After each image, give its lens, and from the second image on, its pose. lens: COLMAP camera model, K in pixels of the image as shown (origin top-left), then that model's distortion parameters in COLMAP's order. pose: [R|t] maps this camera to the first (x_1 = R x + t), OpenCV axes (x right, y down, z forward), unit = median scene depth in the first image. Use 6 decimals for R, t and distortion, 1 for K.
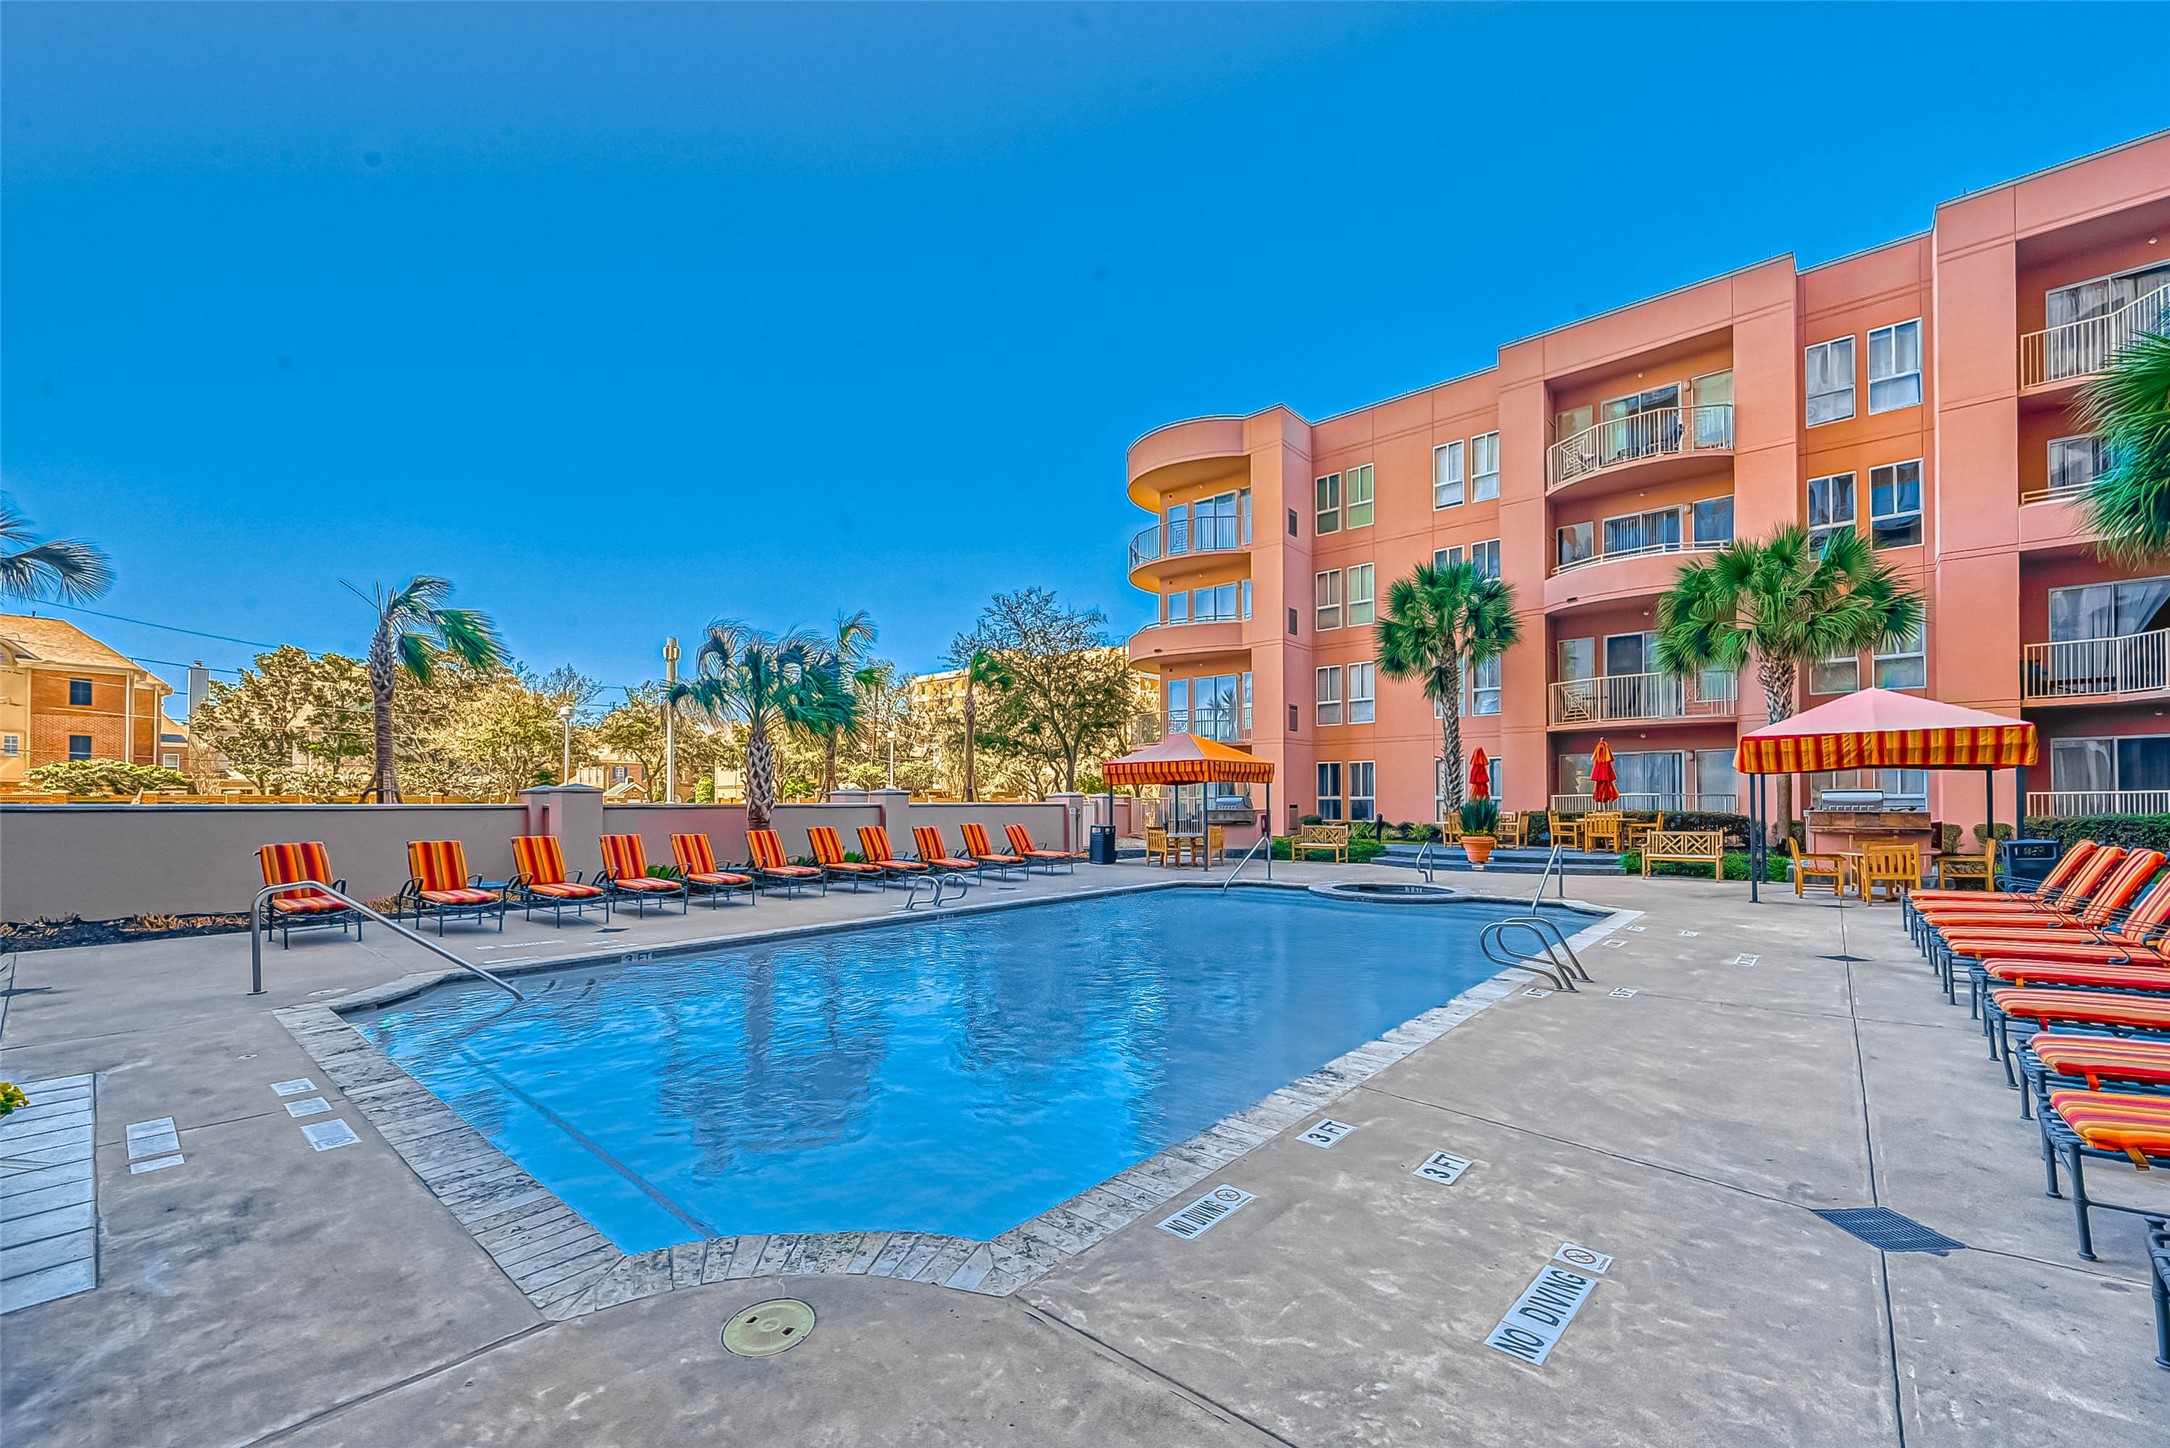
lens RADIAL K [[852.5, 0, 1147.0], [0, 852.5, 795.2], [0, 0, 1]] dist [0.002515, 0.000130]
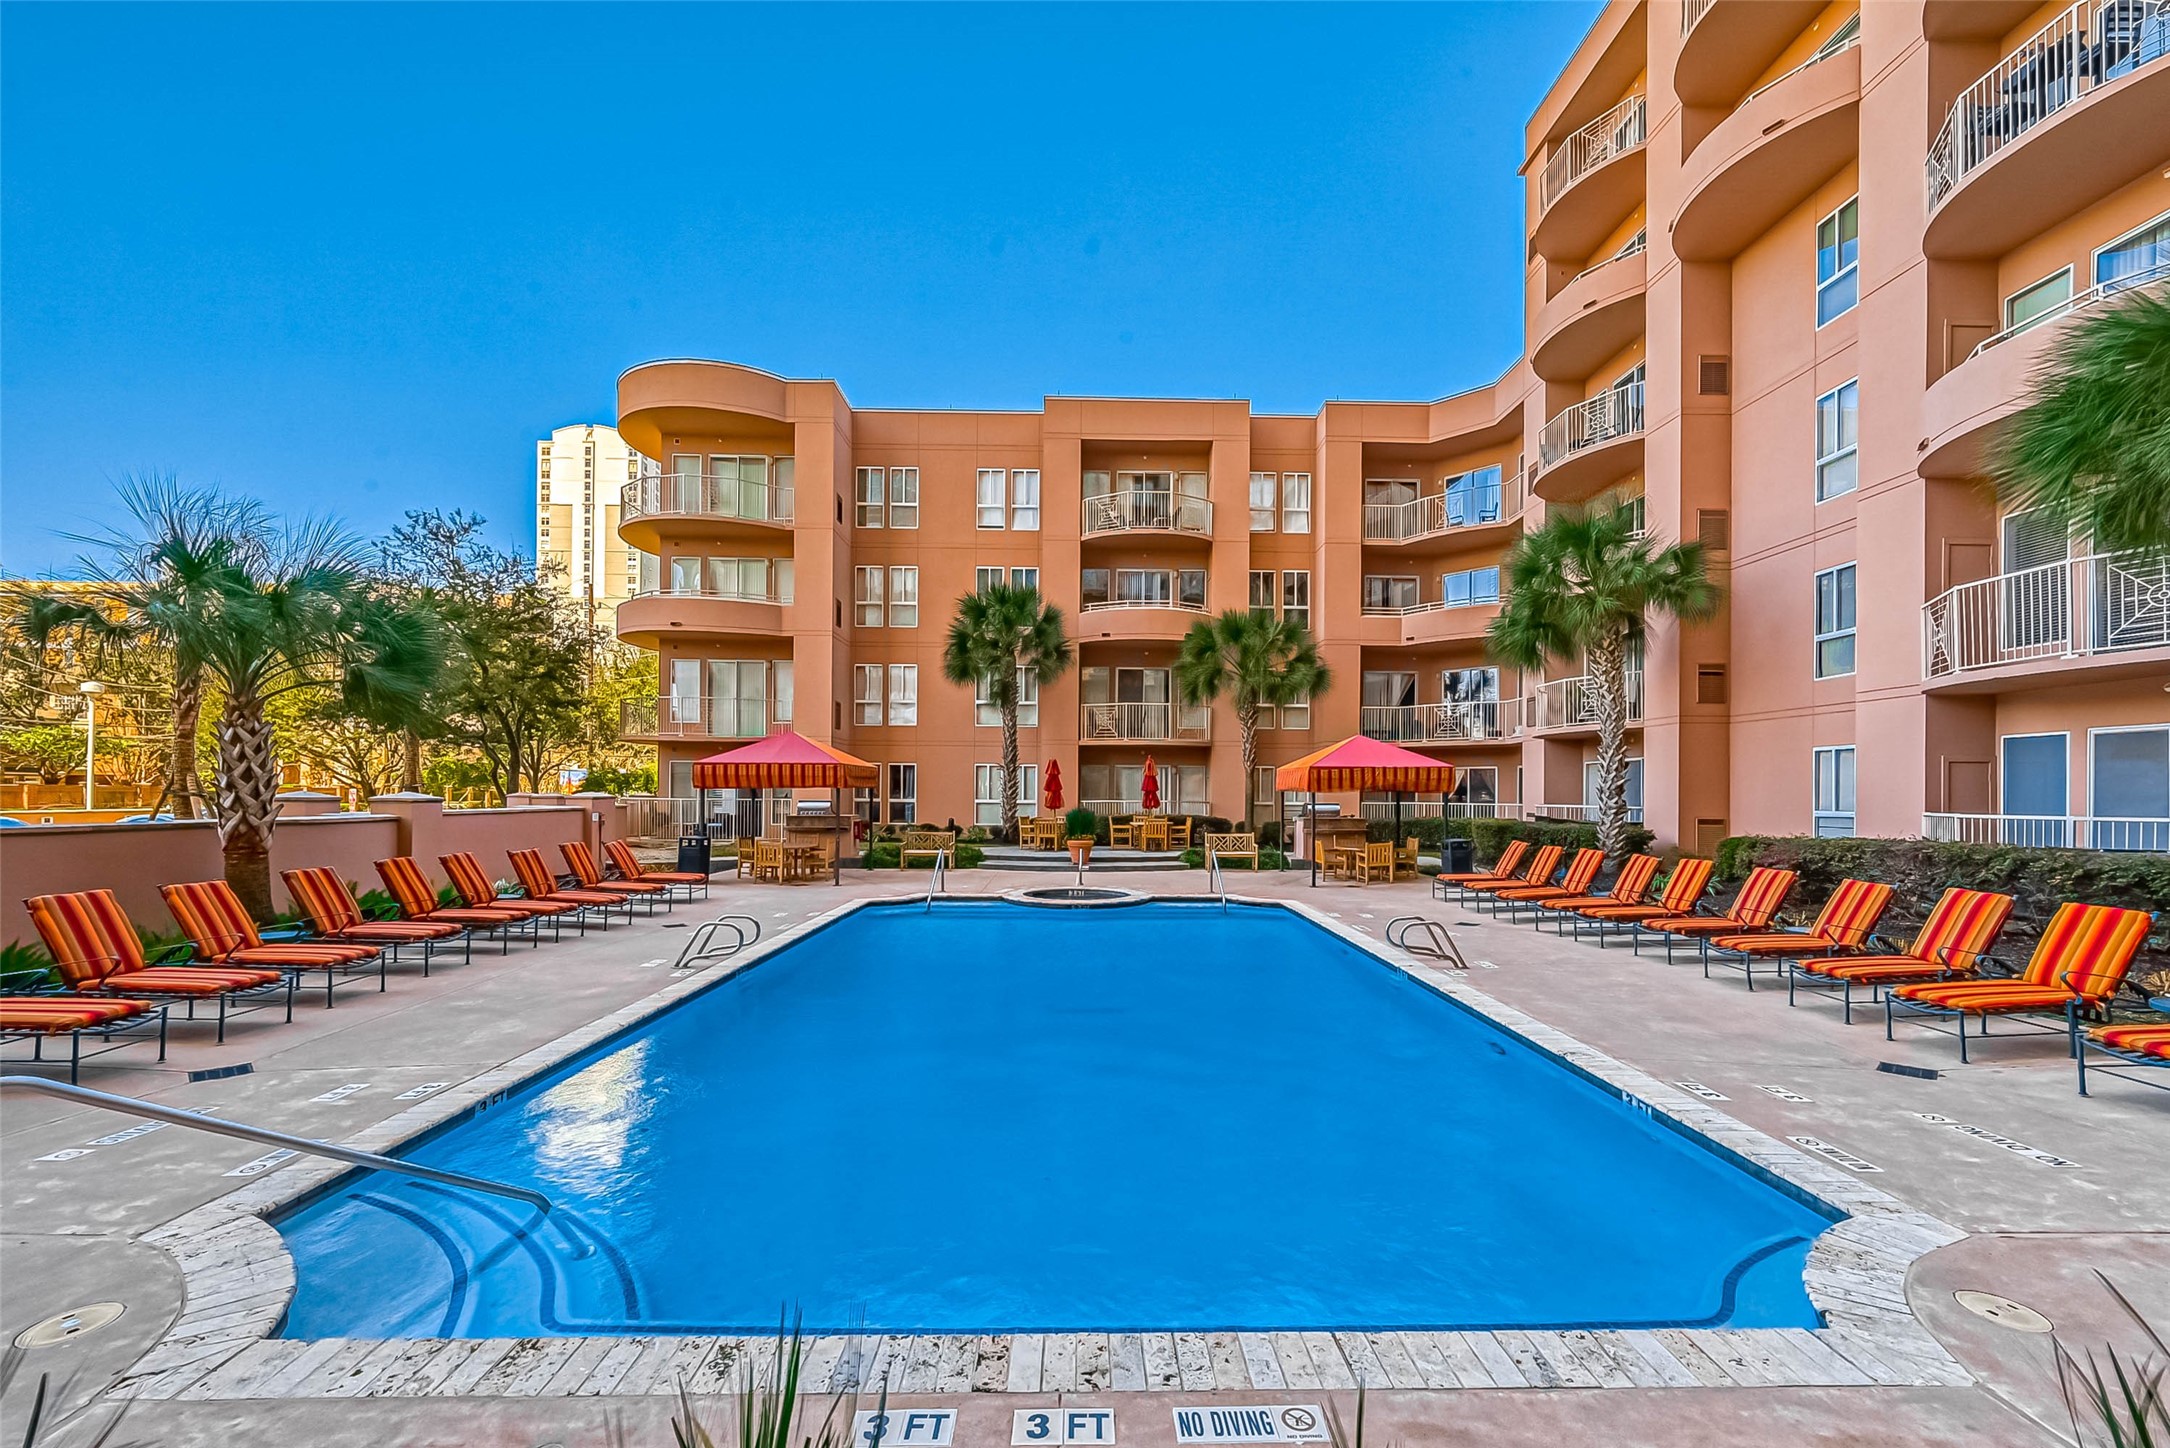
lens RADIAL K [[852.5, 0, 1108.4], [0, 852.5, 793.1], [0, 0, 1]] dist [0.002515, 0.000130]
pose [[0.761946, 0.009835, 0.647566, -0.279868], [-0.015738, 0.999871, 0.003332, -0.016288], [-0.647449, -0.012730, 0.762002, 0.109584]]
